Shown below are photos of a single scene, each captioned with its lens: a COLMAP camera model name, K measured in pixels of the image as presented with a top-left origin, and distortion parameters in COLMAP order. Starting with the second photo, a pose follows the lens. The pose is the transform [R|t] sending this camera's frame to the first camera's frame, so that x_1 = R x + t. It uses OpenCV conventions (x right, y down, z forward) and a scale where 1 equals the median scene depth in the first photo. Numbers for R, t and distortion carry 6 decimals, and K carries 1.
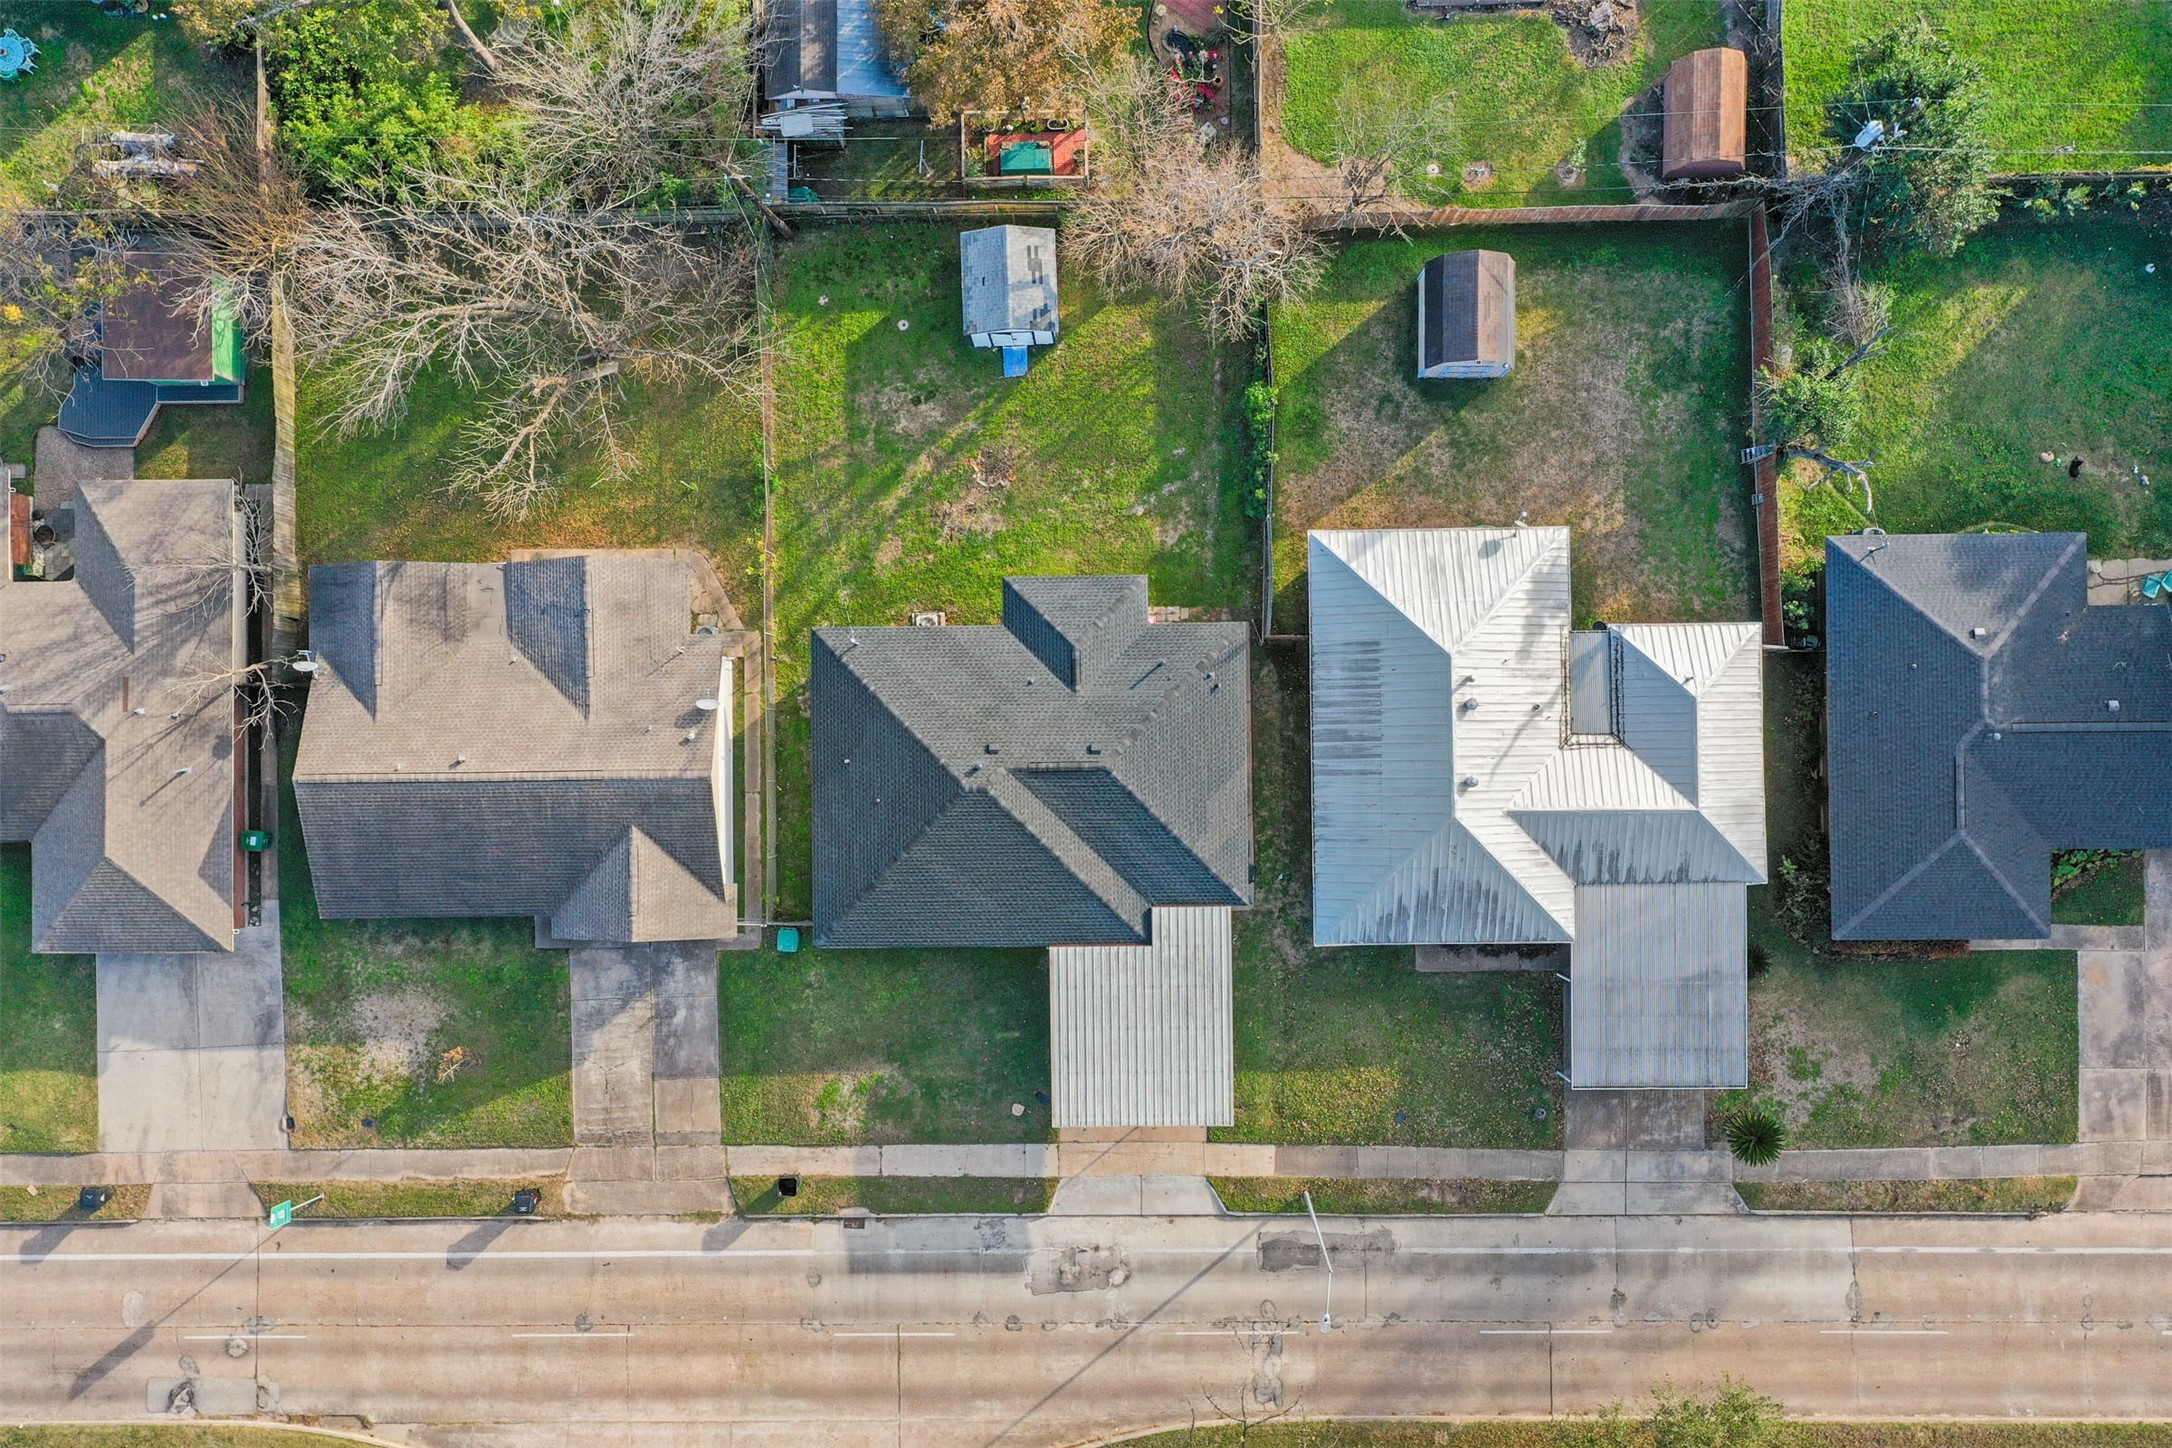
lens RADIAL K [[1761.5, 0, 1081.4], [0, 1761.5, 709.2], [0, 0, 1]] dist [0.011017, 0.007931]
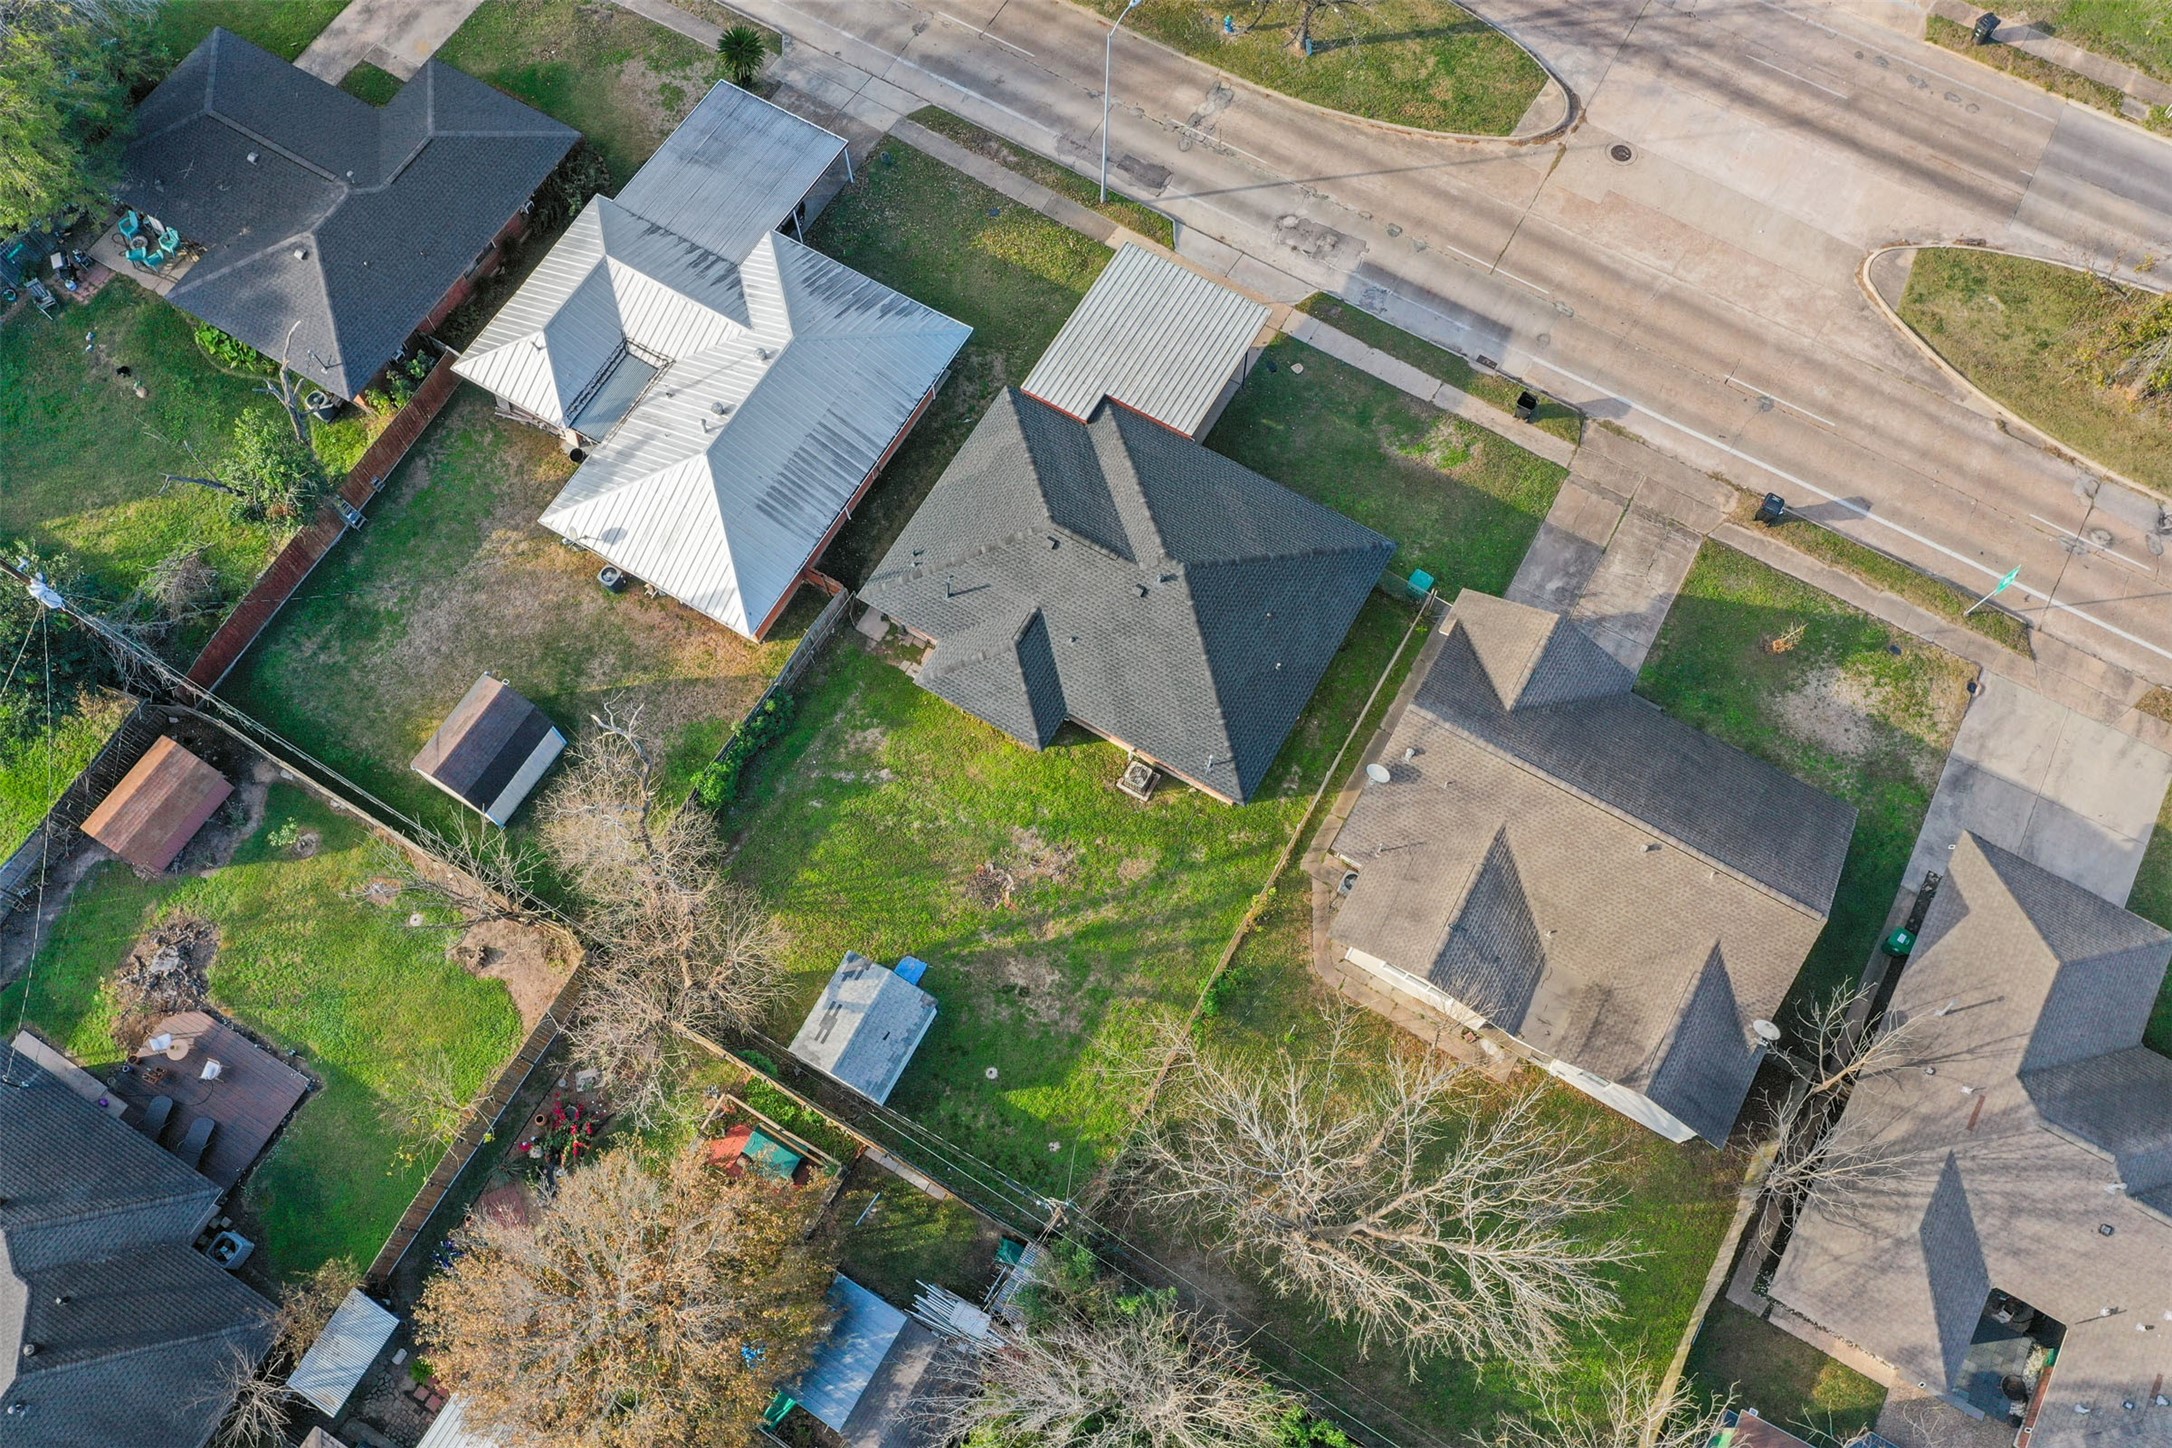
lens RADIAL K [[1761.5, 0, 1086.7], [0, 1761.5, 714.4], [0, 0, 1]] dist [0.011017, 0.007931]
pose [[-0.856631, -0.467044, 0.219210, -0.257463], [0.515707, -0.787585, 0.337278, -0.357789], [0.015123, 0.401971, 0.915528, 0.119595]]
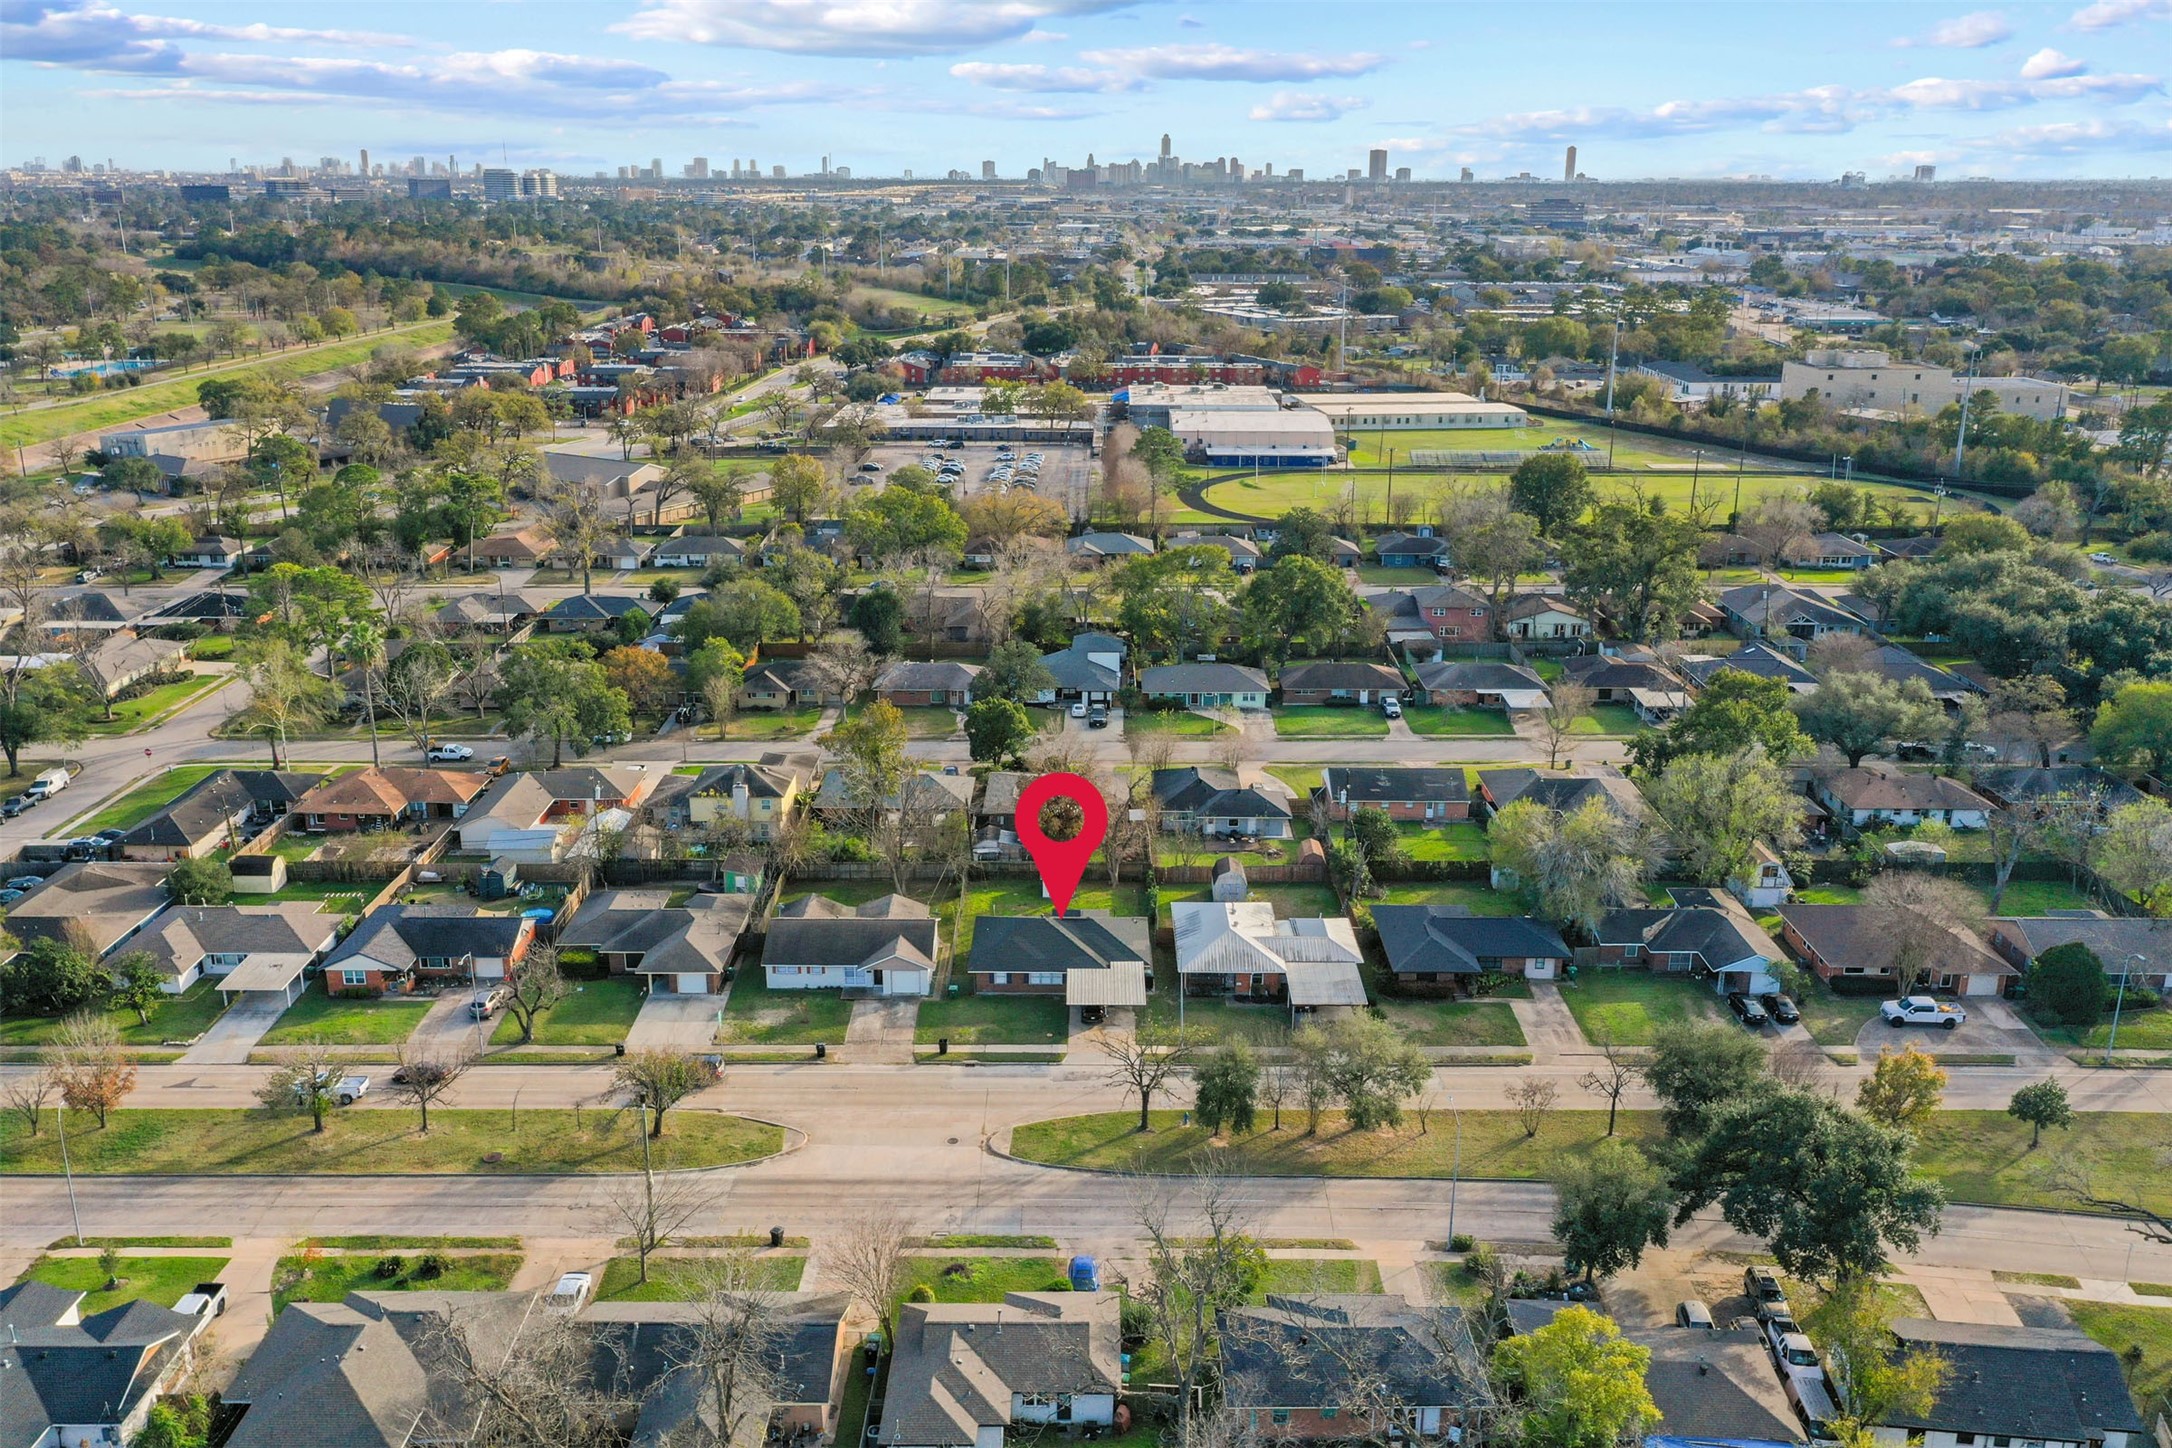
lens RADIAL K [[1761.5, 0, 1098.5], [0, 1761.5, 730.6], [0, 0, 1]] dist [0.011017, 0.007931]
pose [[0.999640, 0.026549, -0.003847, 0.023282], [-0.012121, 0.319091, -0.947647, 2.205589], [-0.023931, 0.947352, 0.319298, -0.063634]]
